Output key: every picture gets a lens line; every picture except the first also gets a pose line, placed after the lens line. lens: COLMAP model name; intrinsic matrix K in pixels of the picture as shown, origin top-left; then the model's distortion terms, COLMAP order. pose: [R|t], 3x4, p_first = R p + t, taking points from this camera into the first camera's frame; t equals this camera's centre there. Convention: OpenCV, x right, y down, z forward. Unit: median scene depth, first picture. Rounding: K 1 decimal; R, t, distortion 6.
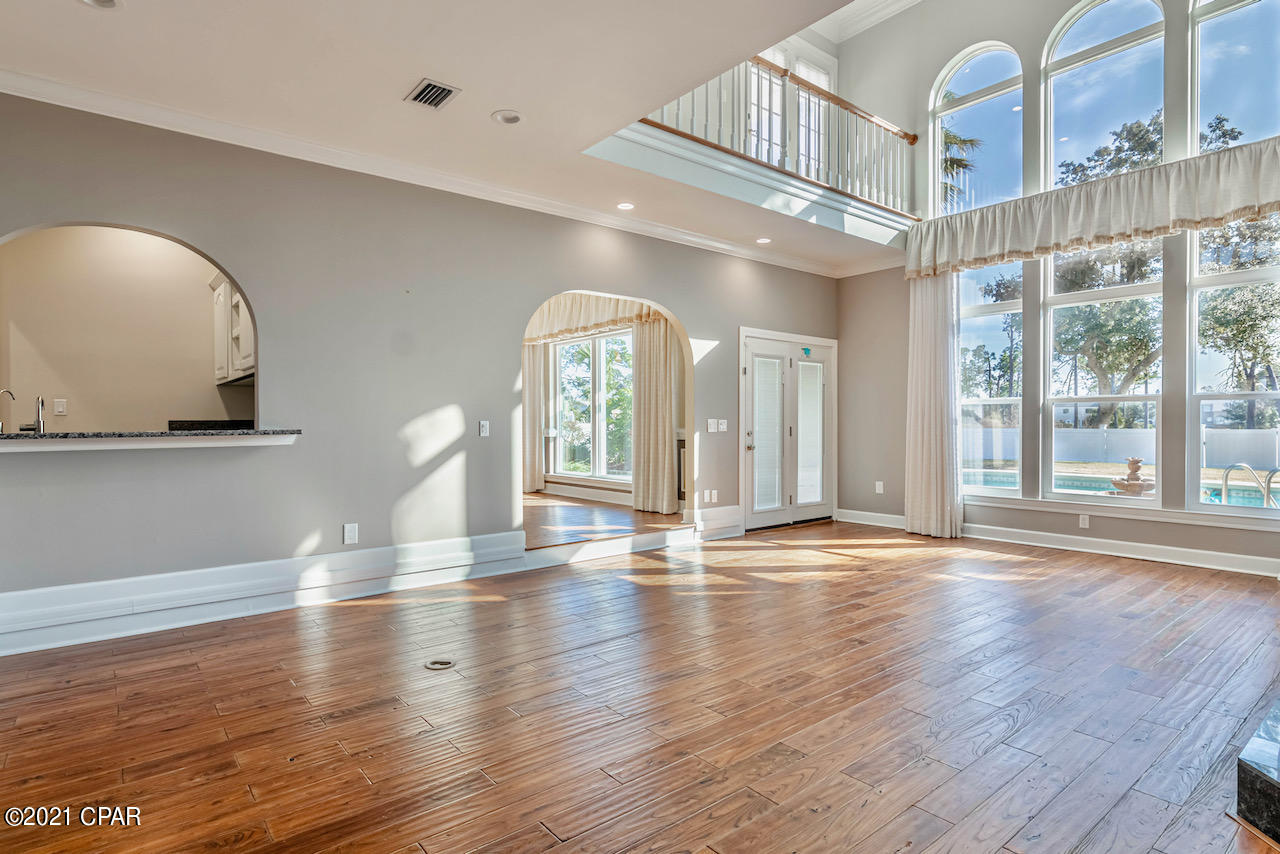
lens RADIAL K [[665.4, 0, 637.7], [0, 665.4, 421.6], [0, 0, 1]] dist [-0.002196, -0.000076]
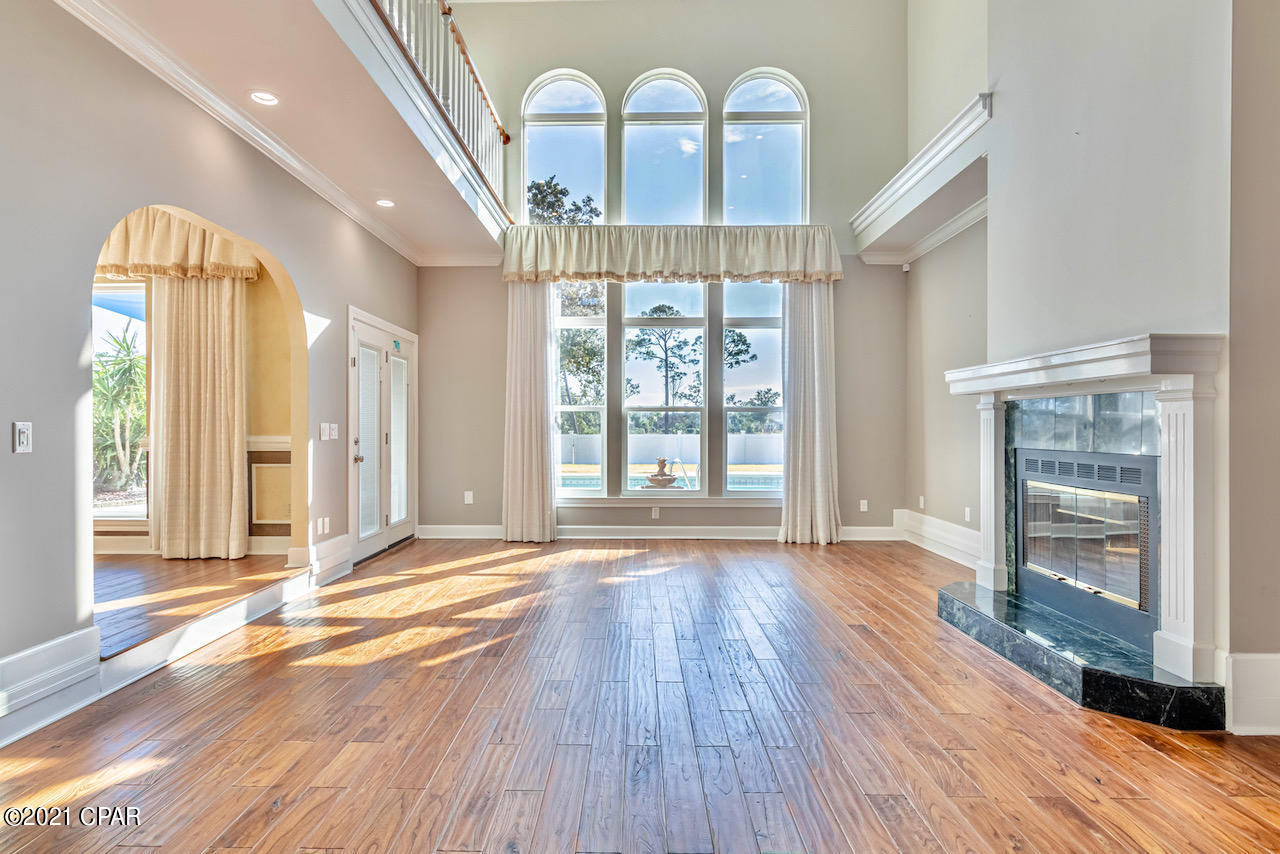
lens RADIAL K [[669.1, 0, 640.0], [0, 669.1, 427.0], [0, 0, 1]] dist [-0.000256, 0.000539]
pose [[0.646336, 0.004434, 0.763040, -0.225180], [-0.003260, 0.999990, -0.003049, 0.001813], [-0.763046, -0.000517, 0.646344, 0.231128]]
